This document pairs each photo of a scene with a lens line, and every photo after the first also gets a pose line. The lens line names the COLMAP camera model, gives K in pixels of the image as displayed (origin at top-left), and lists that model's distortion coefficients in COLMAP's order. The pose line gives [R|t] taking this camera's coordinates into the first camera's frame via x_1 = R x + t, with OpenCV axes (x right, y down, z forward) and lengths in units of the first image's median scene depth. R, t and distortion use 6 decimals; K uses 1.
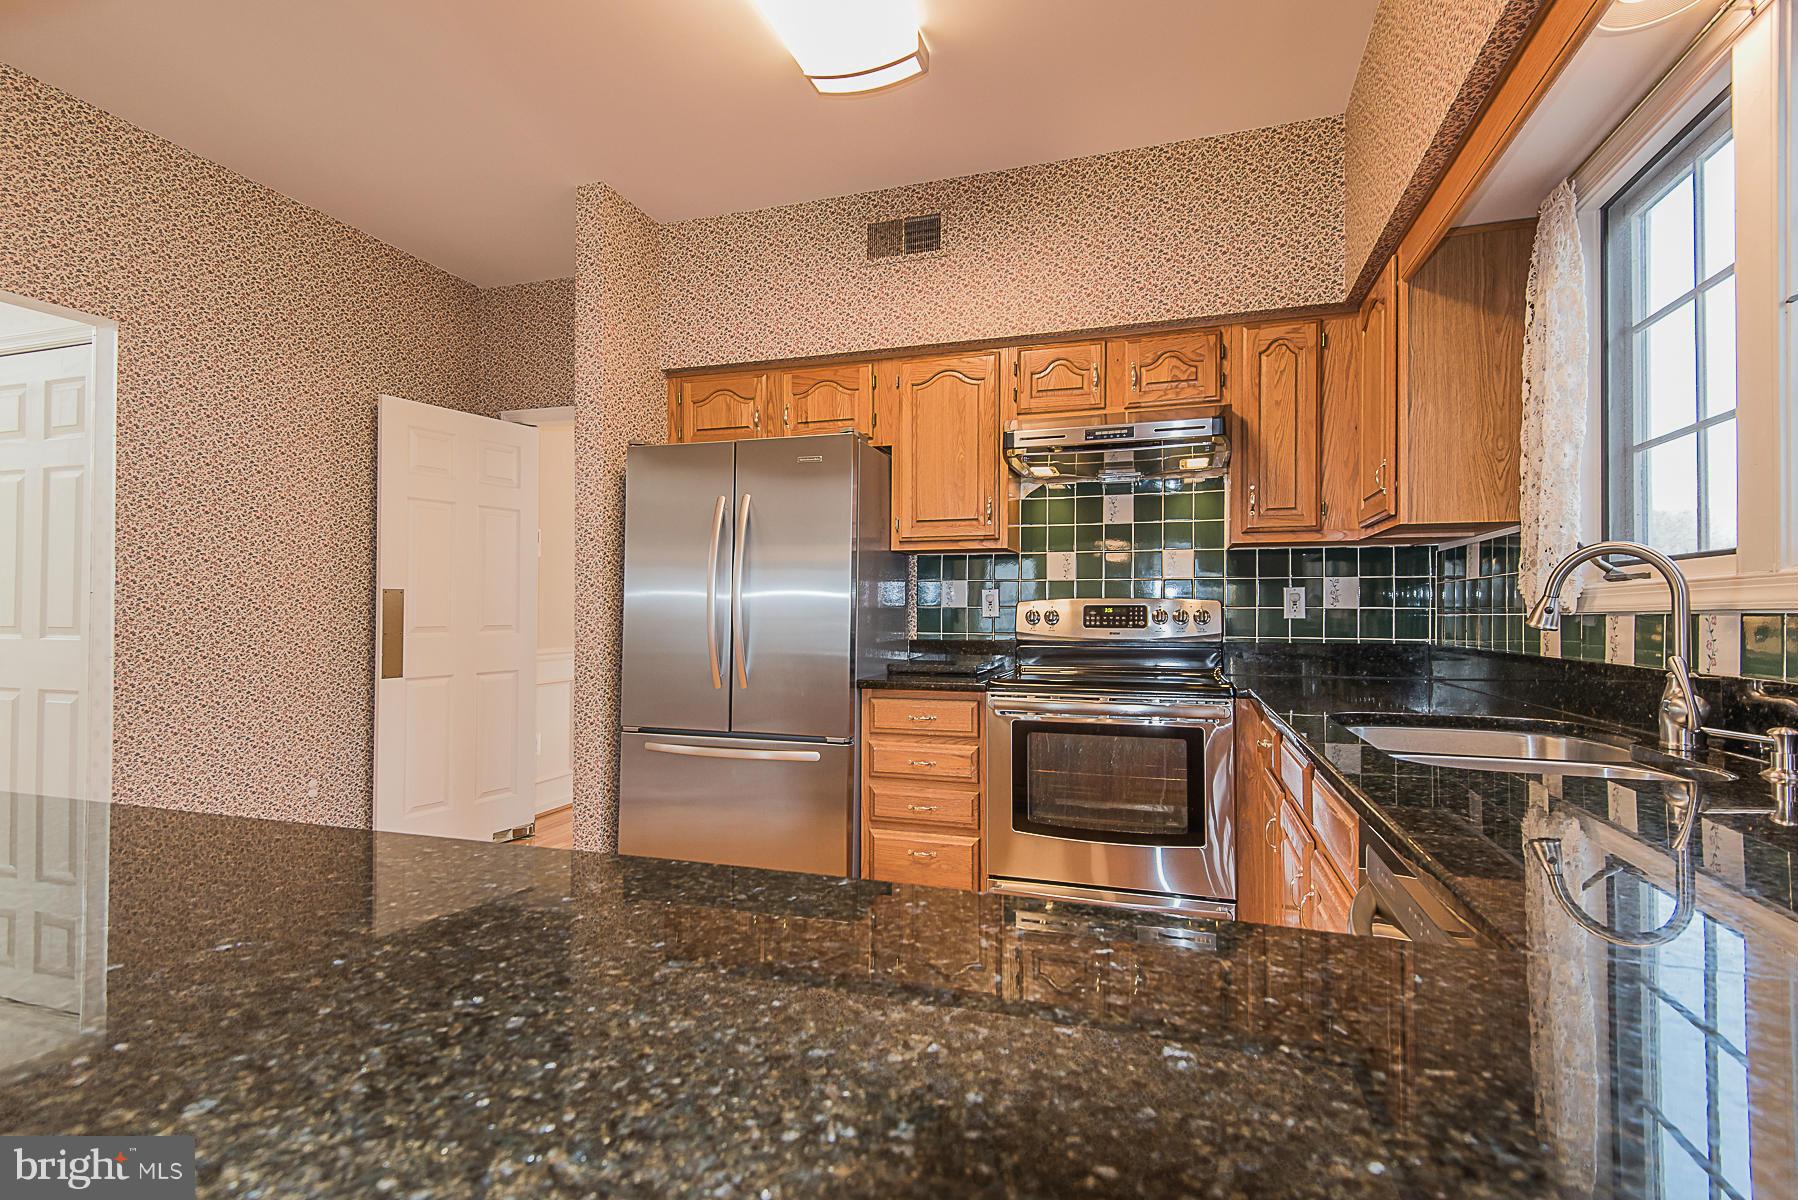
lens RADIAL K [[826.9, 0, 889.1], [0, 826.9, 603.1], [0, 0, 1]] dist [0.005621, -0.003588]
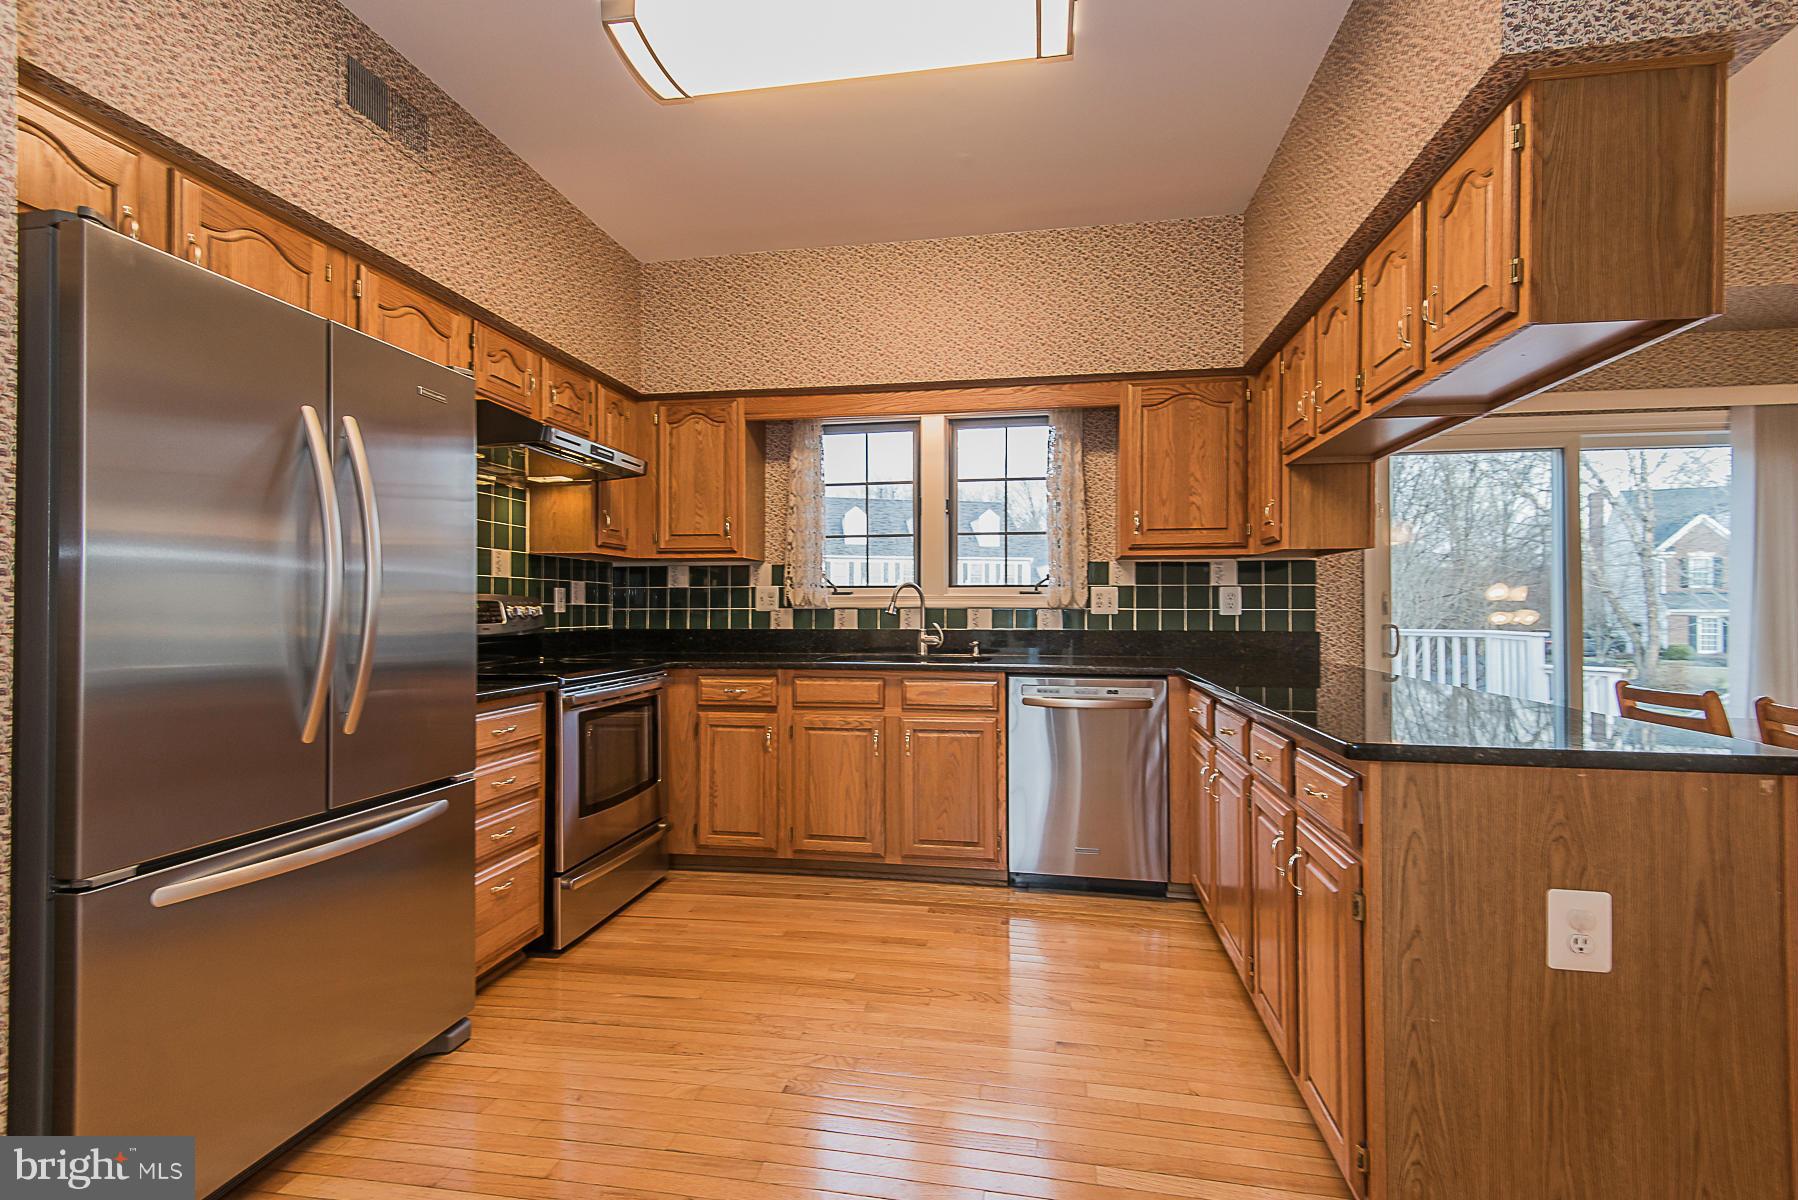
lens RADIAL K [[818.1, 0, 903.2], [0, 818.1, 596.5], [0, 0, 1]] dist [0.028595, -0.009047]
pose [[-0.151865, 0.011977, 0.988329, -0.880686], [-0.012307, 0.999826, -0.014007, 0.005532], [-0.988325, -0.014290, -0.151691, 0.715037]]
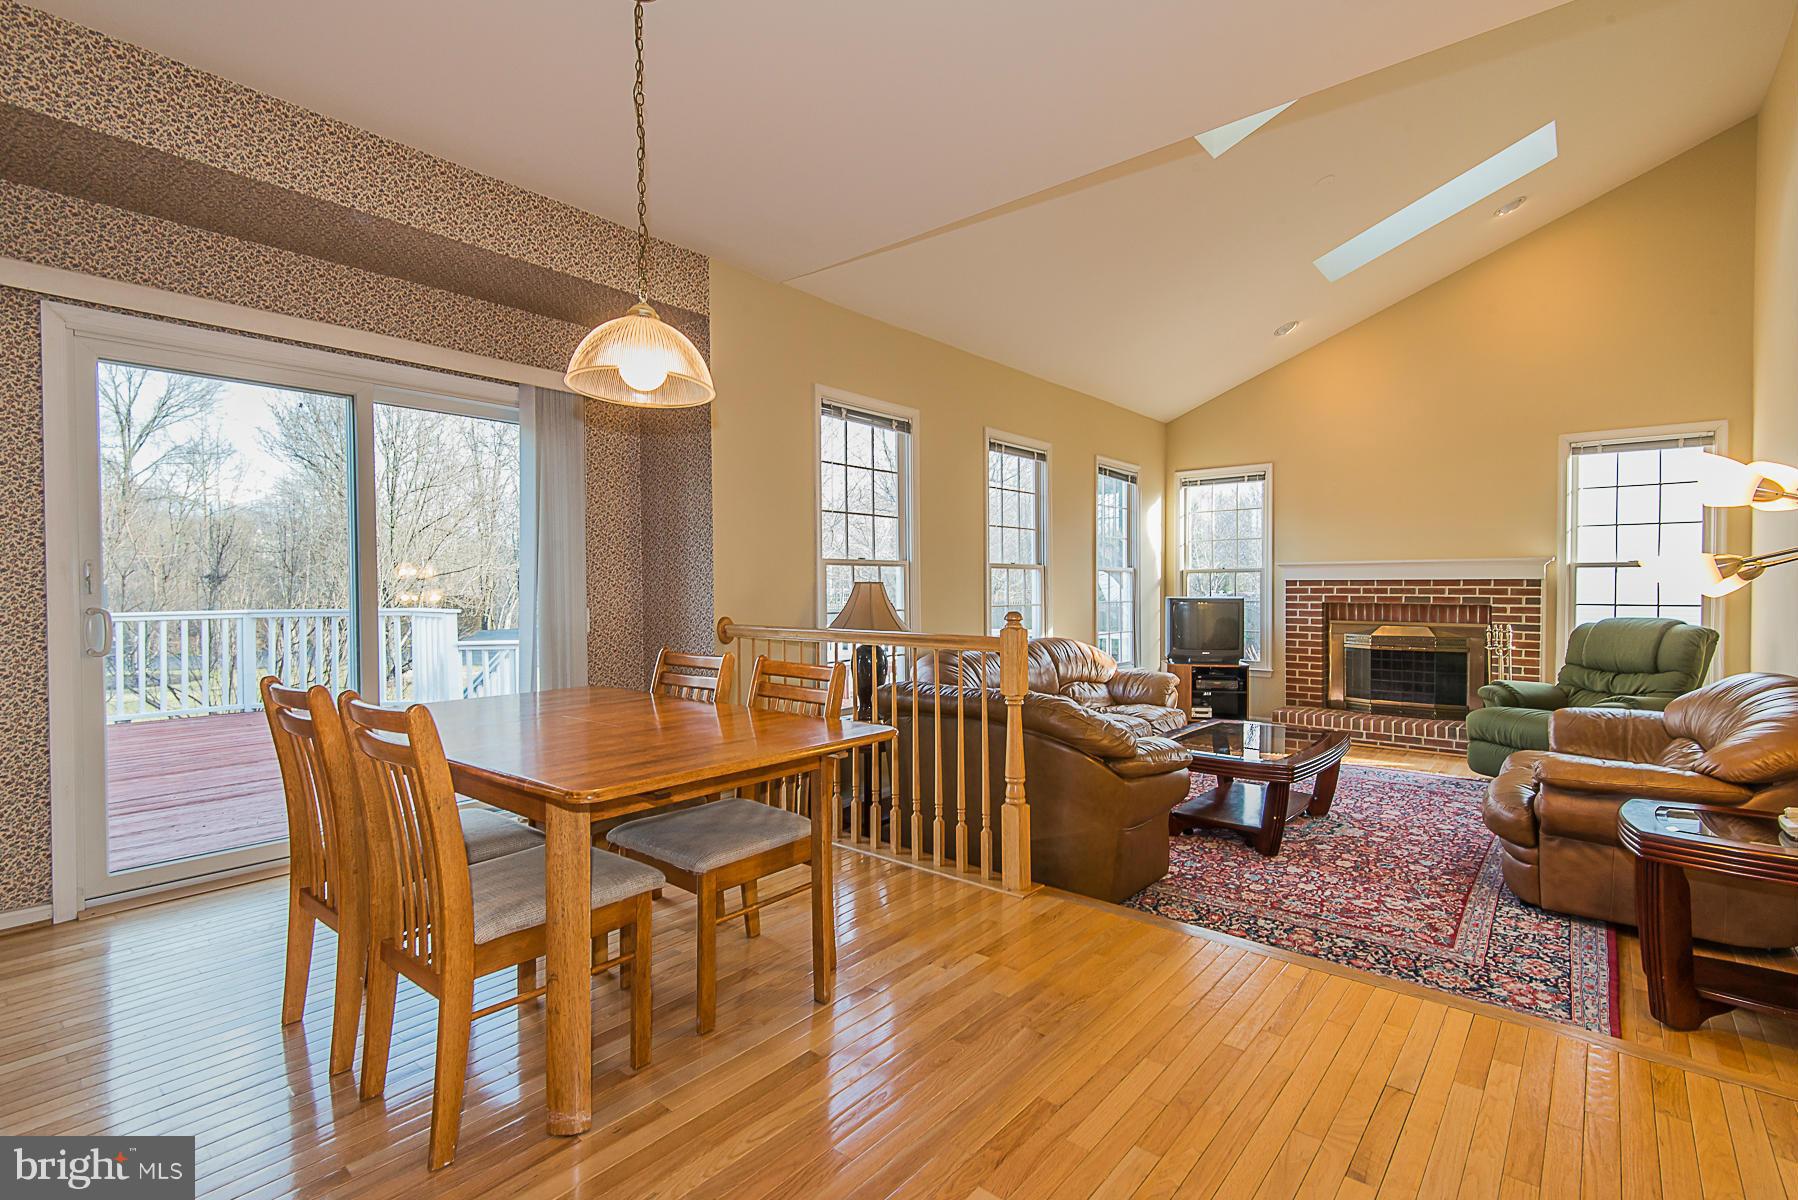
lens RADIAL K [[818.1, 0, 911.5], [0, 818.1, 594.7], [0, 0, 1]] dist [0.028595, -0.009047]
pose [[-0.934094, -0.003421, 0.357012, -0.865659], [-0.003014, 0.999994, 0.001696, 0.003292], [-0.357016, 0.000508, -0.934098, 0.215183]]
